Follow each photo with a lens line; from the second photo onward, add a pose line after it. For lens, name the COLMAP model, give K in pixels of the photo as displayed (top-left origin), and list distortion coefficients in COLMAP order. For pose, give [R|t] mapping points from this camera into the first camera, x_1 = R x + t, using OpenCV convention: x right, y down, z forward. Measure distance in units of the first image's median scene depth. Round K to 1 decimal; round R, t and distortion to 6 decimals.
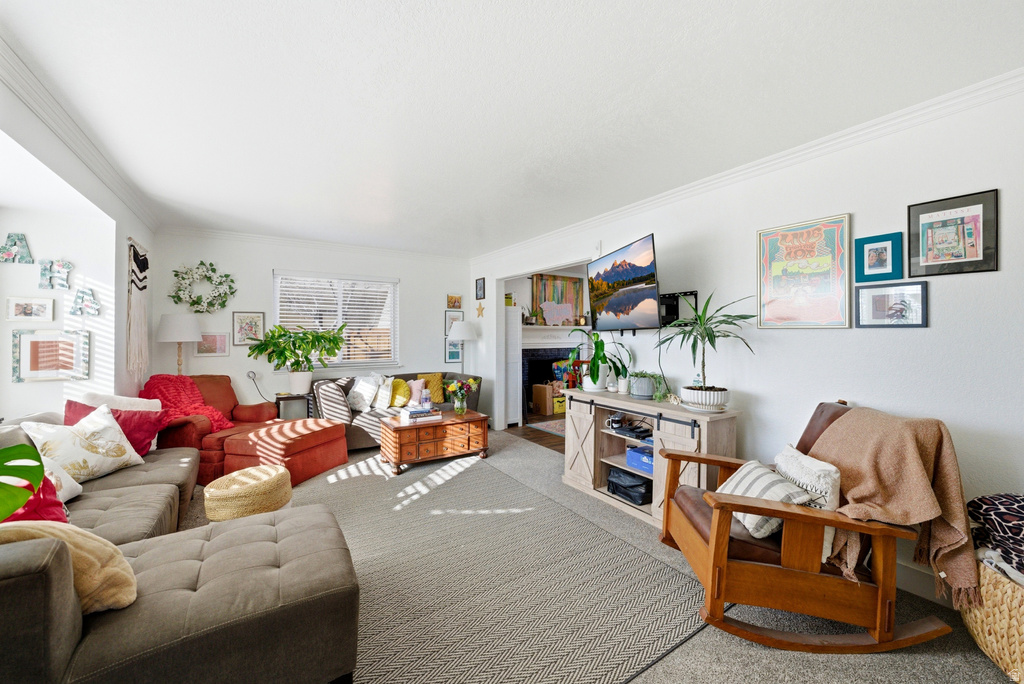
lens RADIAL K [[399.9, 0, 512.0], [0, 399.9, 342.0], [0, 0, 1]] dist [-0.002969, -0.000172]
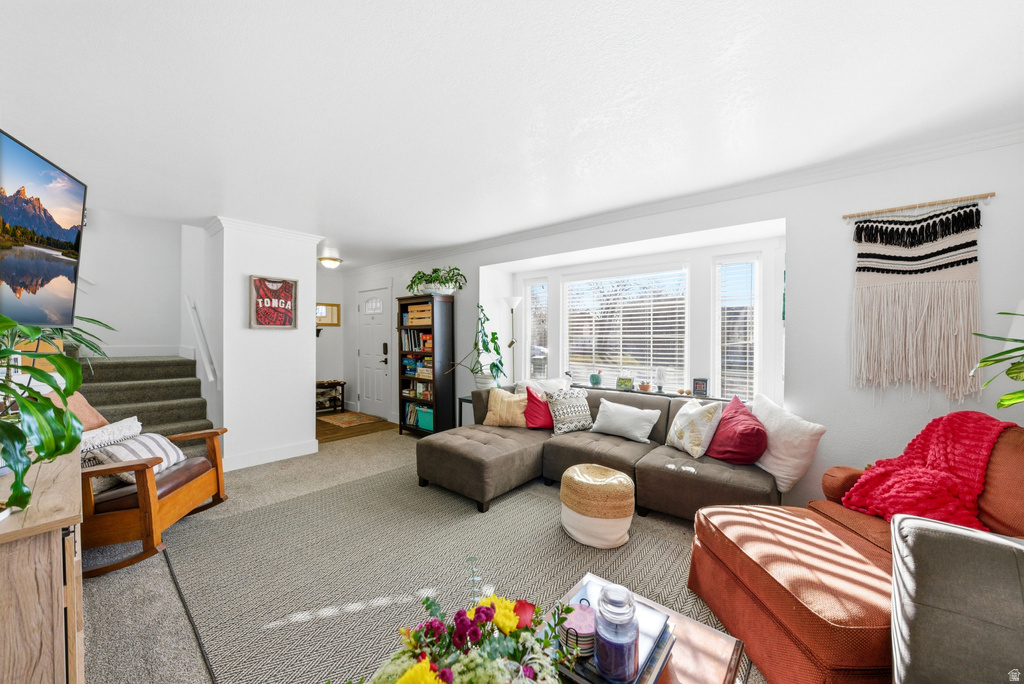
lens RADIAL K [[372.2, 0, 517.8], [0, 372.2, 340.4], [0, 0, 1]] dist [-0.001228, 0.000022]
pose [[-0.957225, -0.013424, -0.289032, -0.143275], [-0.018515, 0.999718, 0.014886, -0.032229], [0.288750, 0.019600, -0.957204, 1.650872]]
